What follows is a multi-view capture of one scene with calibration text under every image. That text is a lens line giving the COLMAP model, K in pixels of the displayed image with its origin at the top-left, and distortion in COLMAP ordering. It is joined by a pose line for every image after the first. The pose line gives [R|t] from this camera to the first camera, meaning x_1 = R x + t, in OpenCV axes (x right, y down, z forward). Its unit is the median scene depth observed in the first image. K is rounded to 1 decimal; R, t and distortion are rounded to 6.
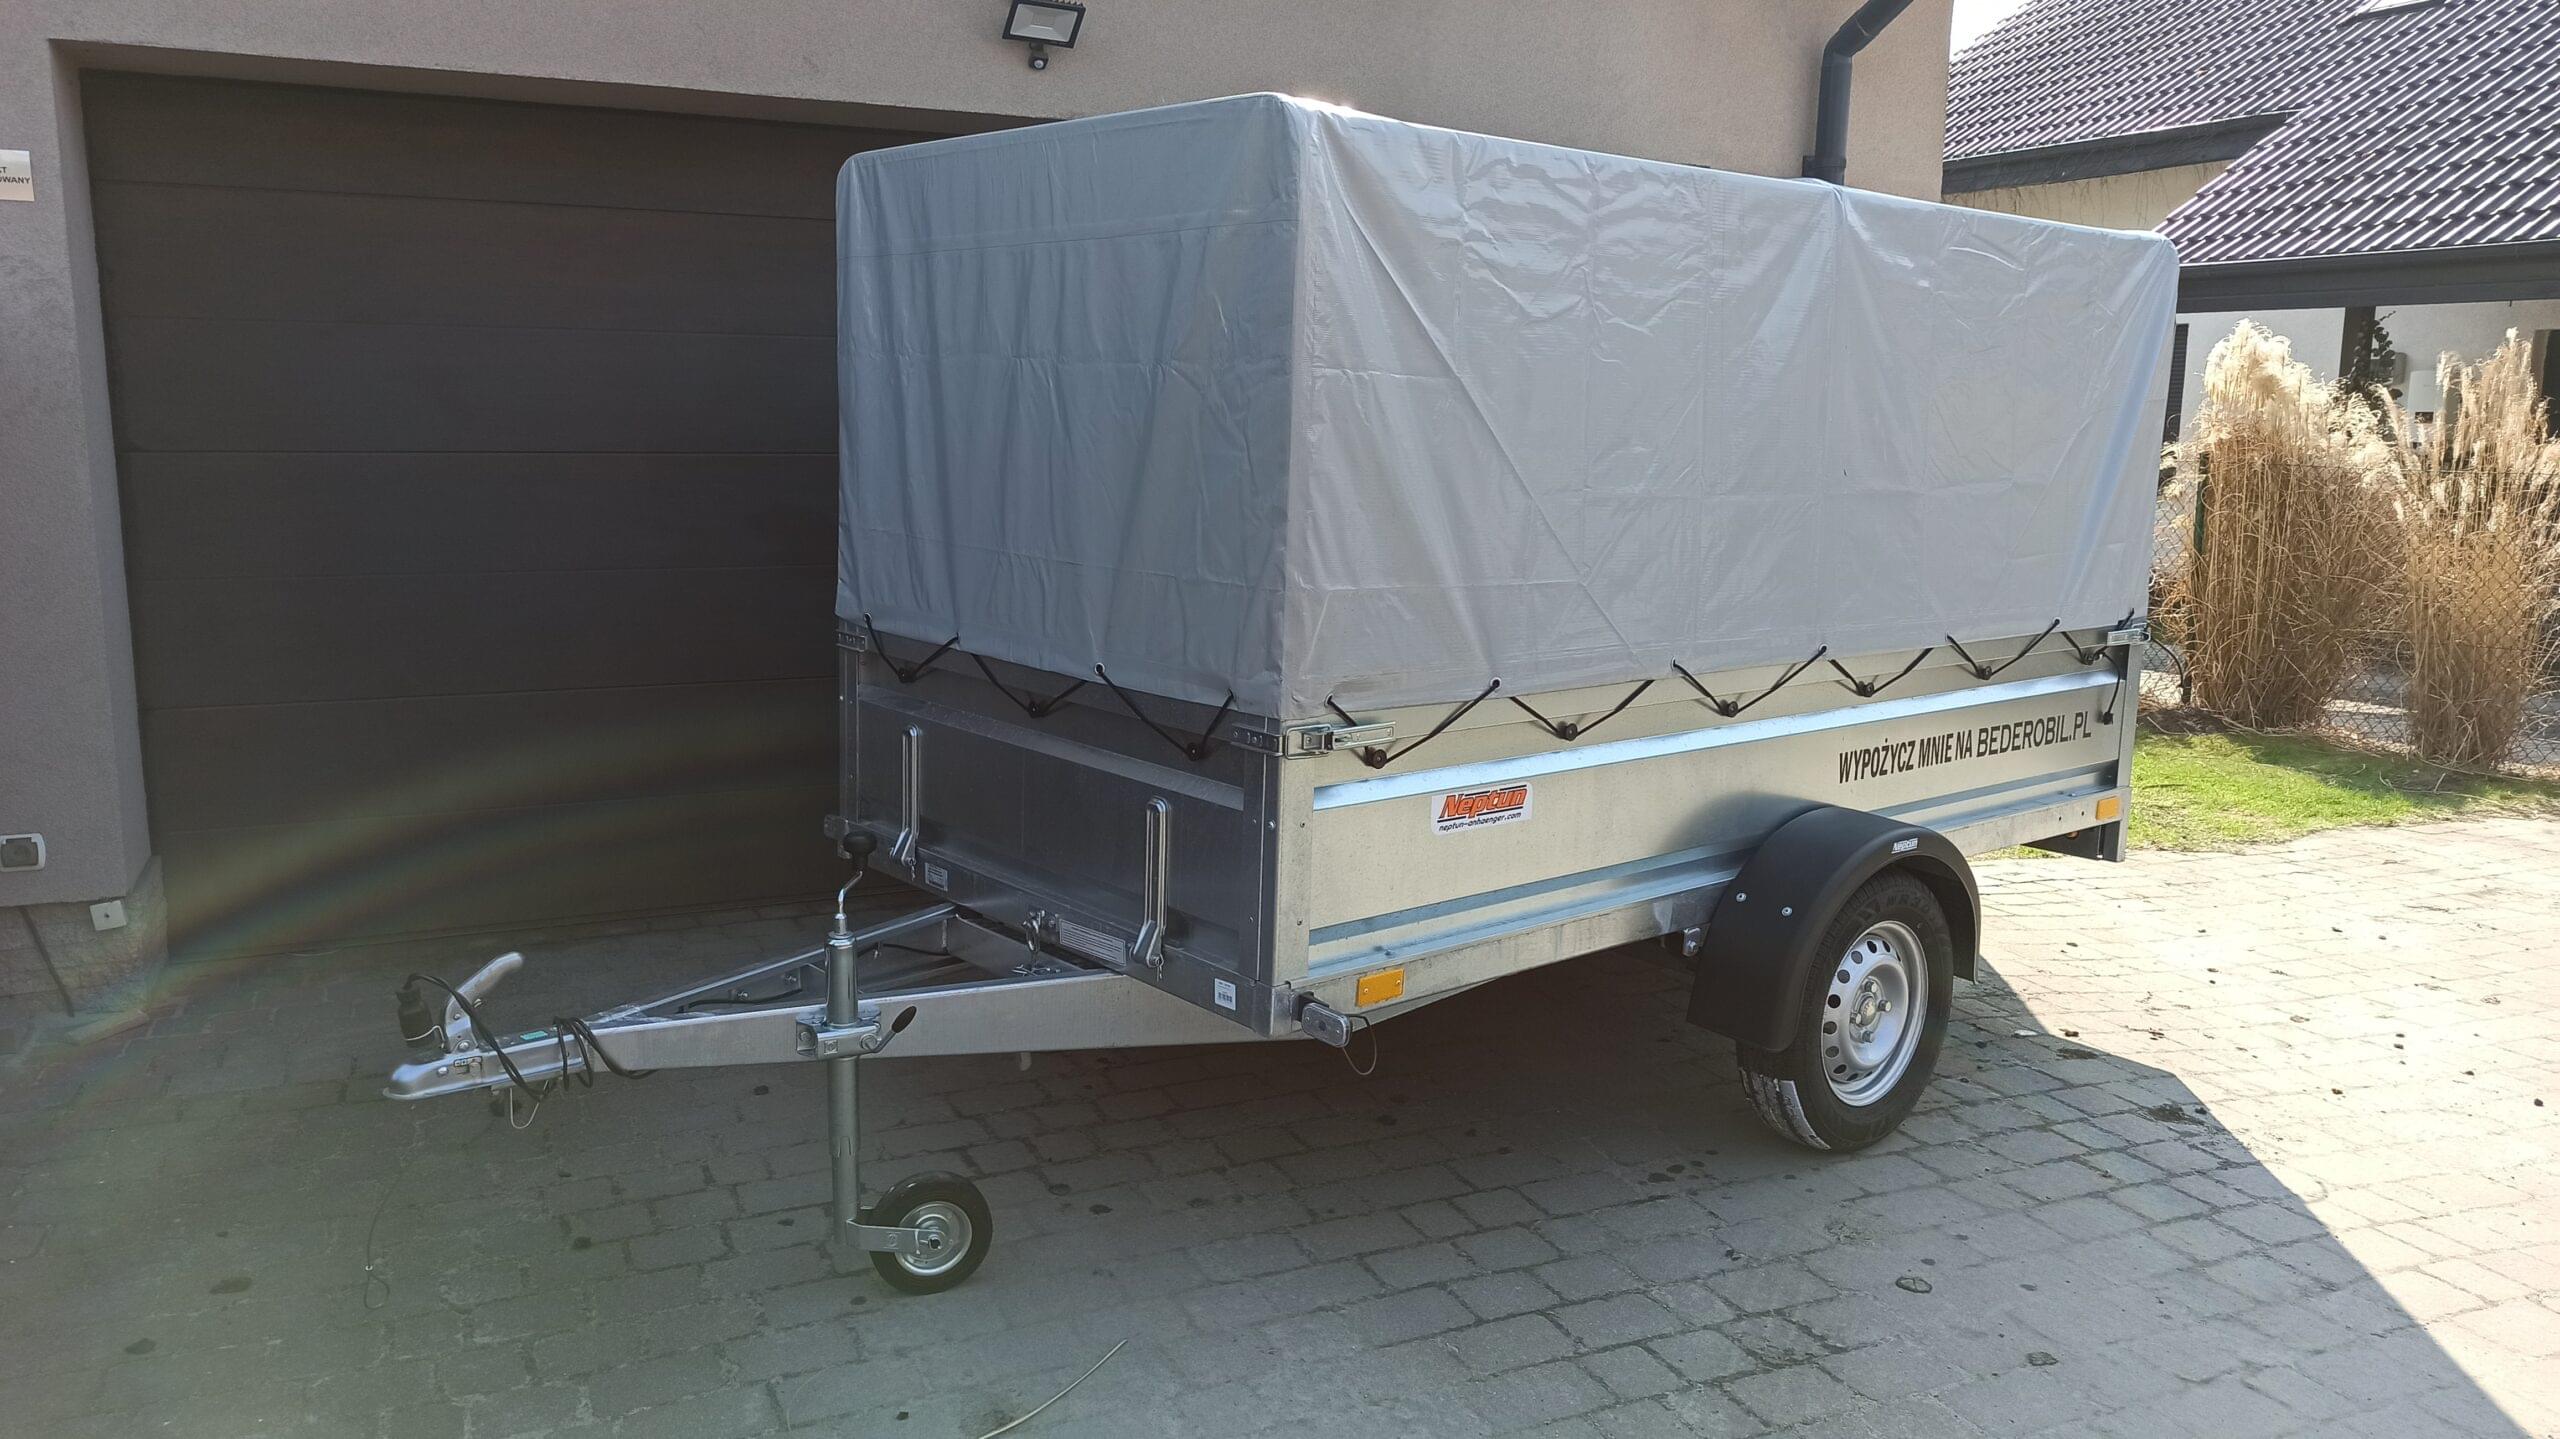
lens RADIAL K [[1886.6, 0, 1275.8], [0, 1886.6, 708.7], [0, 0, 1]] dist [0.063568, -0.067237]
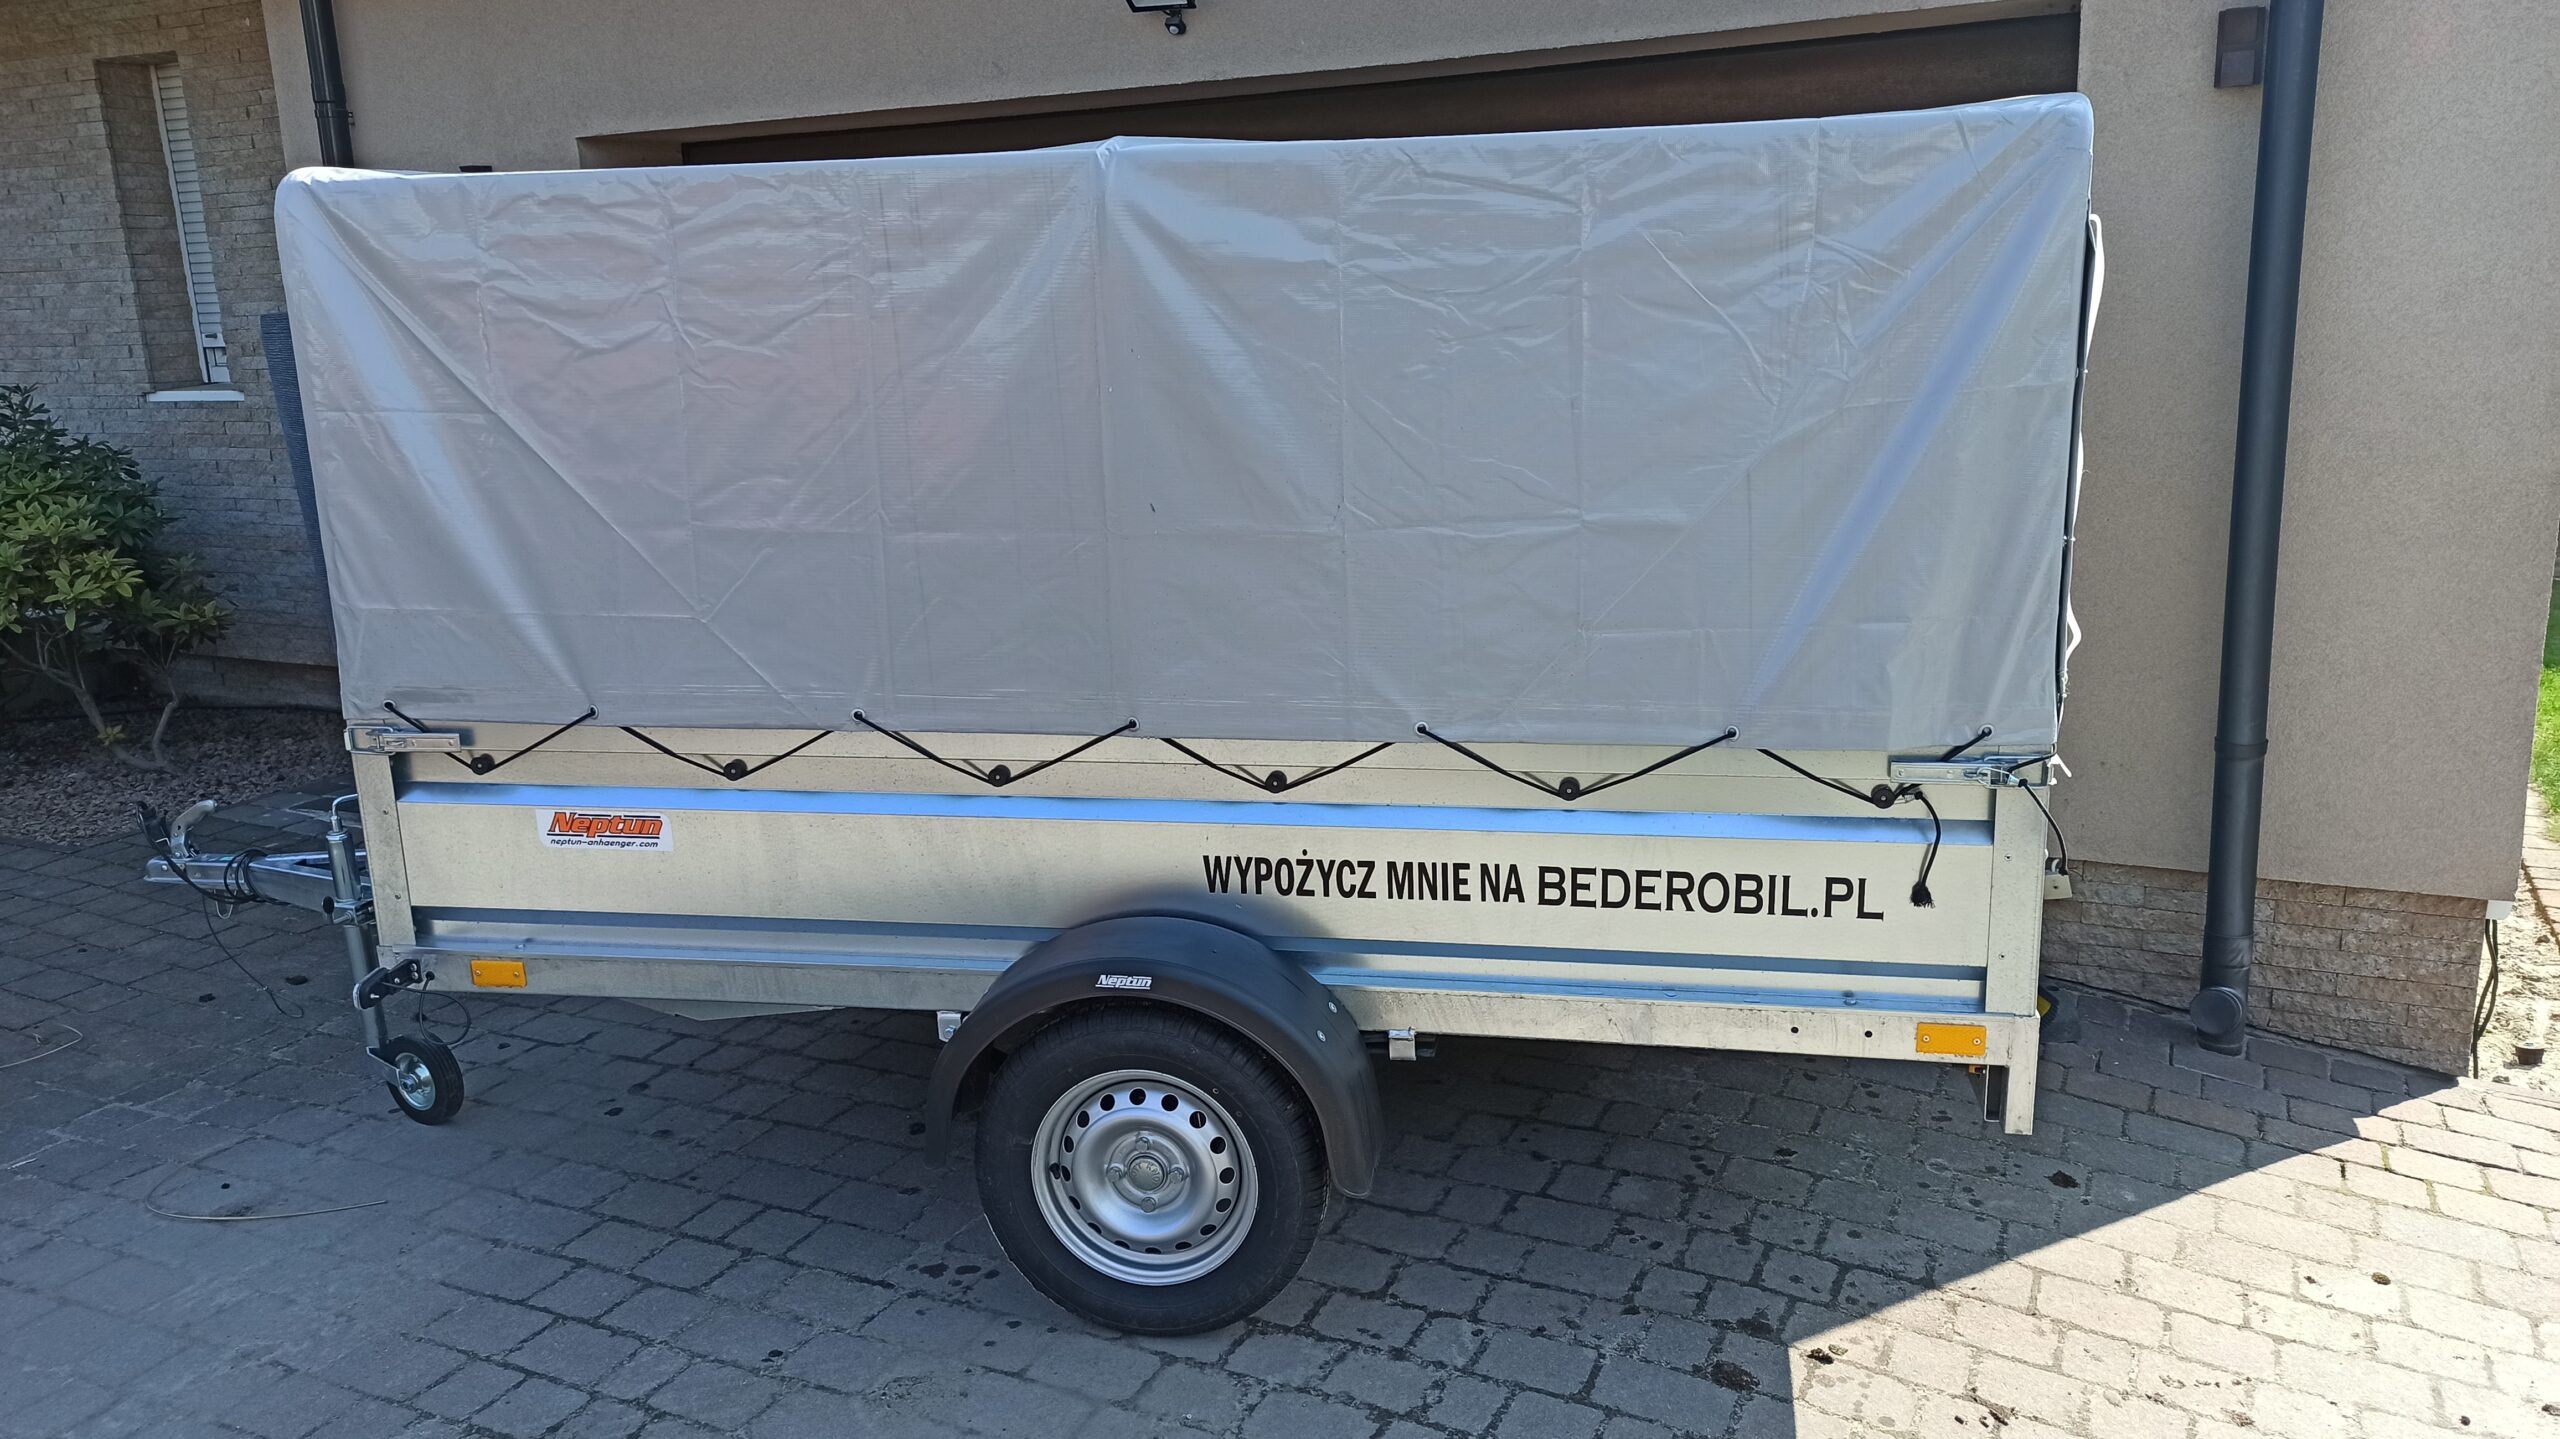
lens RADIAL K [[1886.6, 0, 1275.8], [0, 1886.6, 708.7], [0, 0, 1]] dist [0.063568, -0.067237]
pose [[0.624955, 0.138211, -0.768329, 0.992474], [-0.081886, 0.990379, 0.111549, -0.139313], [0.776354, -0.006798, 0.630260, 0.564683]]
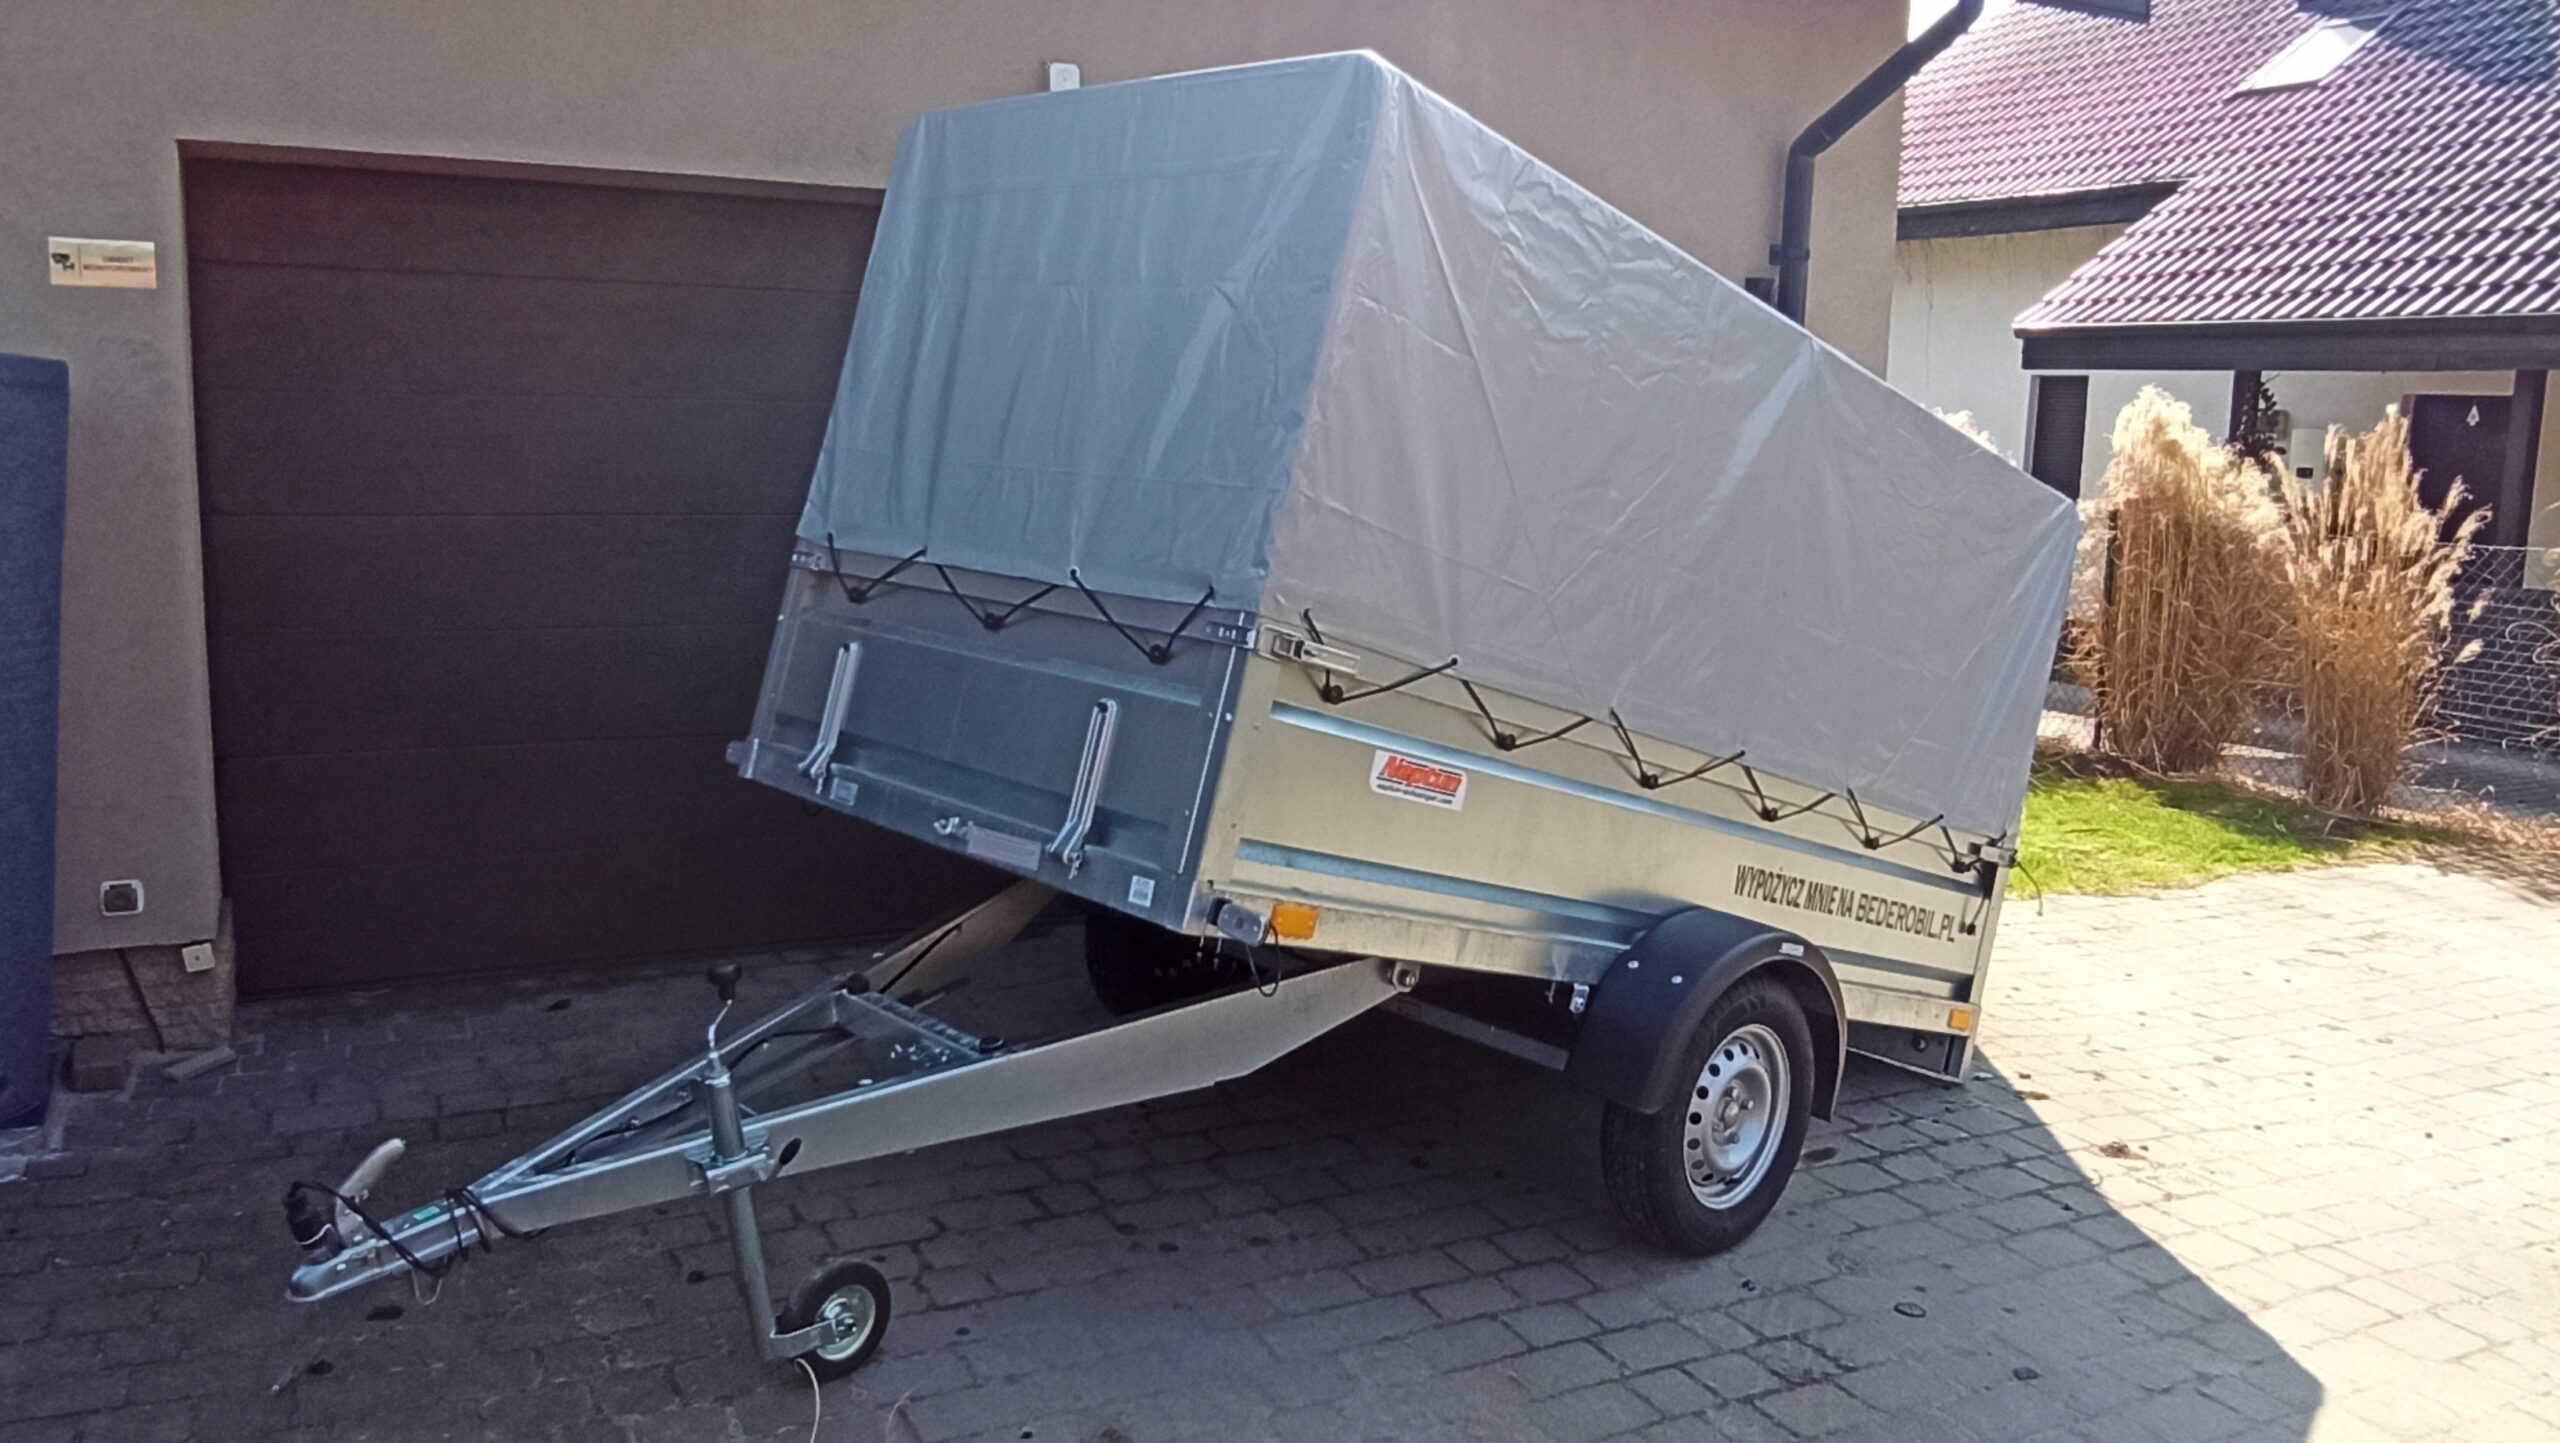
lens RADIAL K [[1891.2, 0, 1280.0], [0, 1891.2, 721.5], [0, 0, 1]] dist [-0.032156, 0.004592]
pose [[0.999040, 0.009342, 0.042798, -0.075414], [-0.009101, 0.999942, -0.005814, -0.029561], [-0.042850, 0.005419, 0.999067, -0.077749]]
